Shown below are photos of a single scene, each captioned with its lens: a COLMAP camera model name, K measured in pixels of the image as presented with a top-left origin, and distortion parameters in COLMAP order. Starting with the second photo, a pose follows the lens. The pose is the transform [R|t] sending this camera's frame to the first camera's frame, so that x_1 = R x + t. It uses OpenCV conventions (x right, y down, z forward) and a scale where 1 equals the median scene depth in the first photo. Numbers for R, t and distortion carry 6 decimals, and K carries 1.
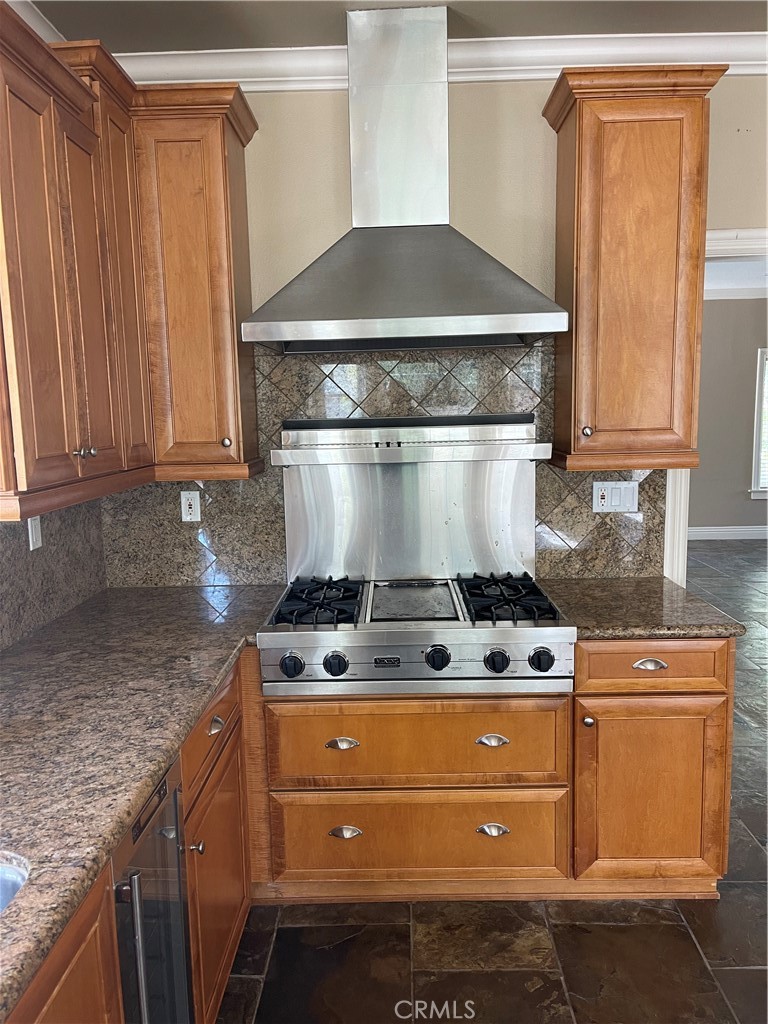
lens RADIAL K [[767.1, 0, 384.8], [0, 767.1, 506.8], [0, 0, 1]] dist [0.043809, -0.011495]
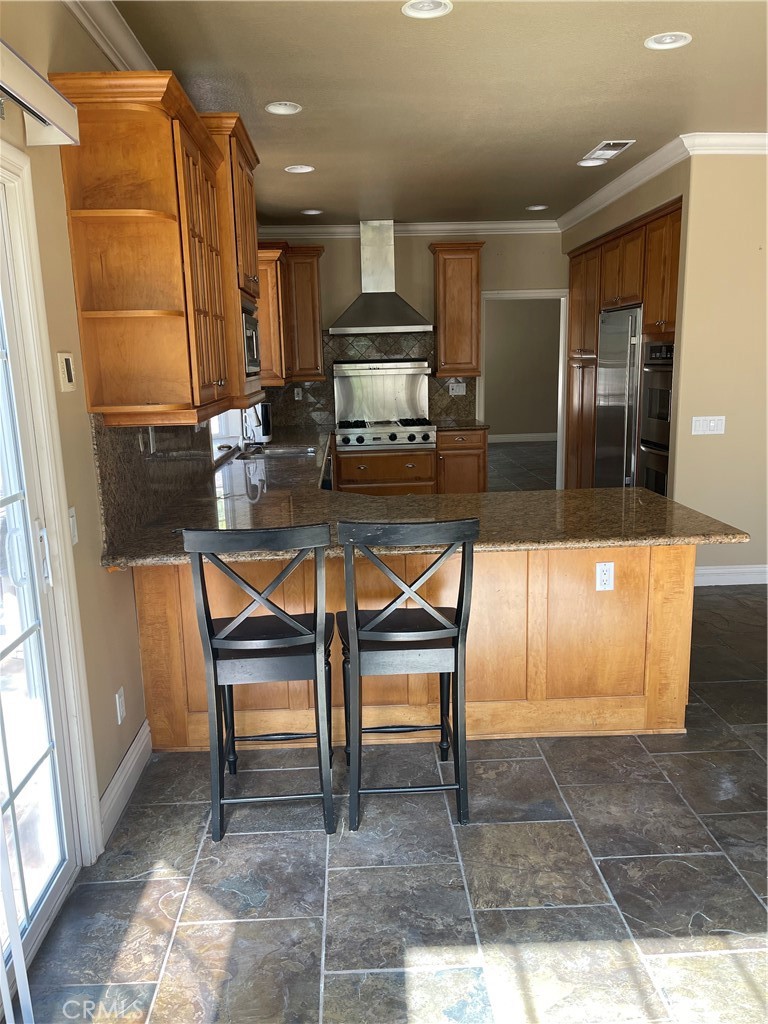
lens RADIAL K [[767.1, 0, 380.8], [0, 767.1, 518.9], [0, 0, 1]] dist [0.043809, -0.011495]
pose [[0.997806, -0.015098, 0.064458, -0.173321], [0.010145, 0.997019, 0.076492, 0.270220], [-0.065421, -0.075670, 0.994984, -1.976815]]
